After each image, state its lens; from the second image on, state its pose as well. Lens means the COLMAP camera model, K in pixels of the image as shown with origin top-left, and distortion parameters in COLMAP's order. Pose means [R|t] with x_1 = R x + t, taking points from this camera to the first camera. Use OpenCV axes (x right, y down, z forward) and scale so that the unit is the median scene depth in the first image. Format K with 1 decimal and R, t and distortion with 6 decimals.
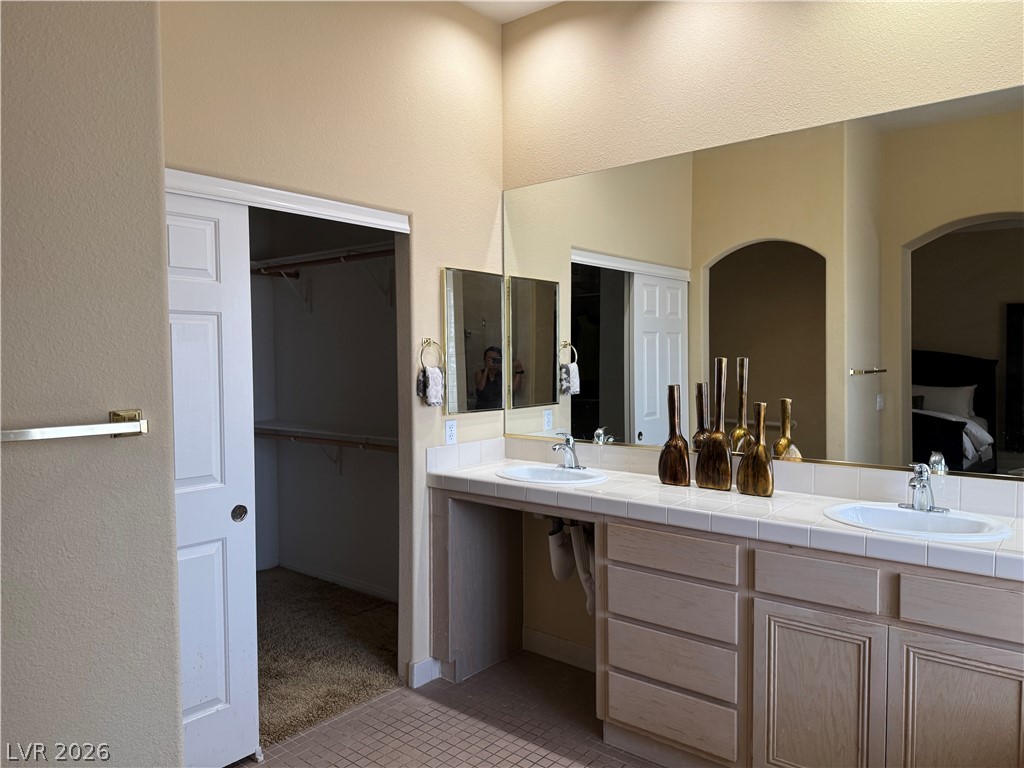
lens RADIAL K [[730.2, 0, 512.0], [0, 730.2, 384.0], [0, 0, 1]] dist [-0.003688, -0.002228]
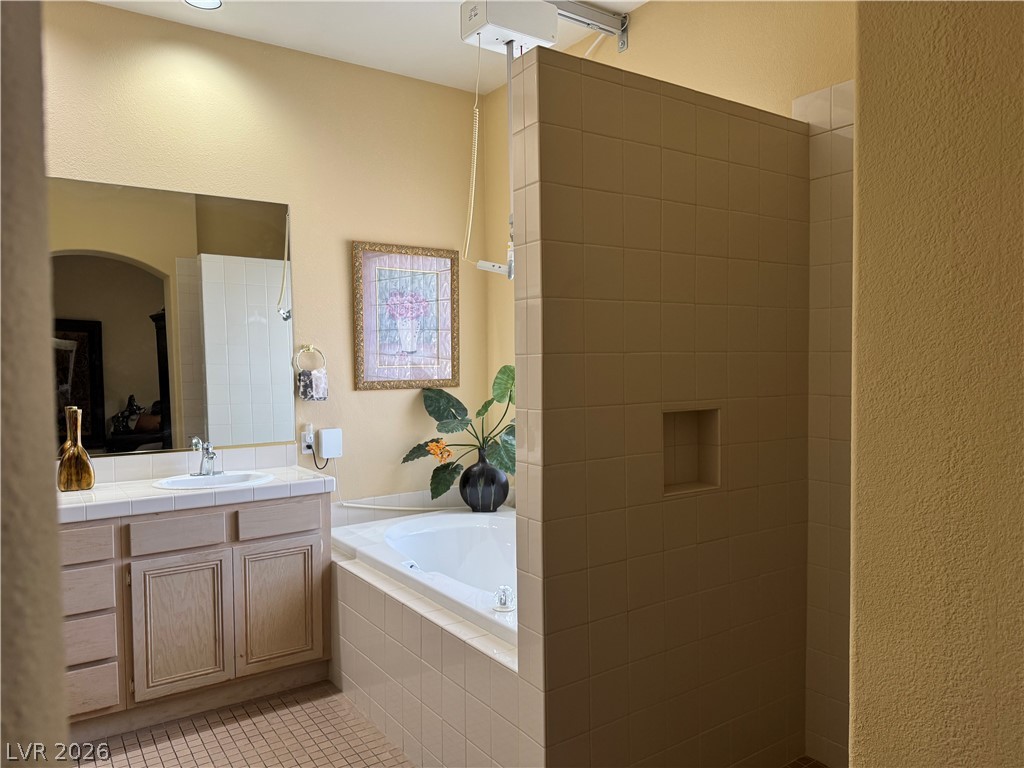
lens RADIAL K [[719.7, 0, 512.0], [0, 719.7, 384.0], [0, 0, 1]] dist [0.138569, -0.216161]
pose [[0.284534, -0.030135, 0.958192, -0.696954], [0.048595, 0.998674, 0.016978, -0.002416], [-0.957434, 0.041732, 0.285621, 0.000839]]
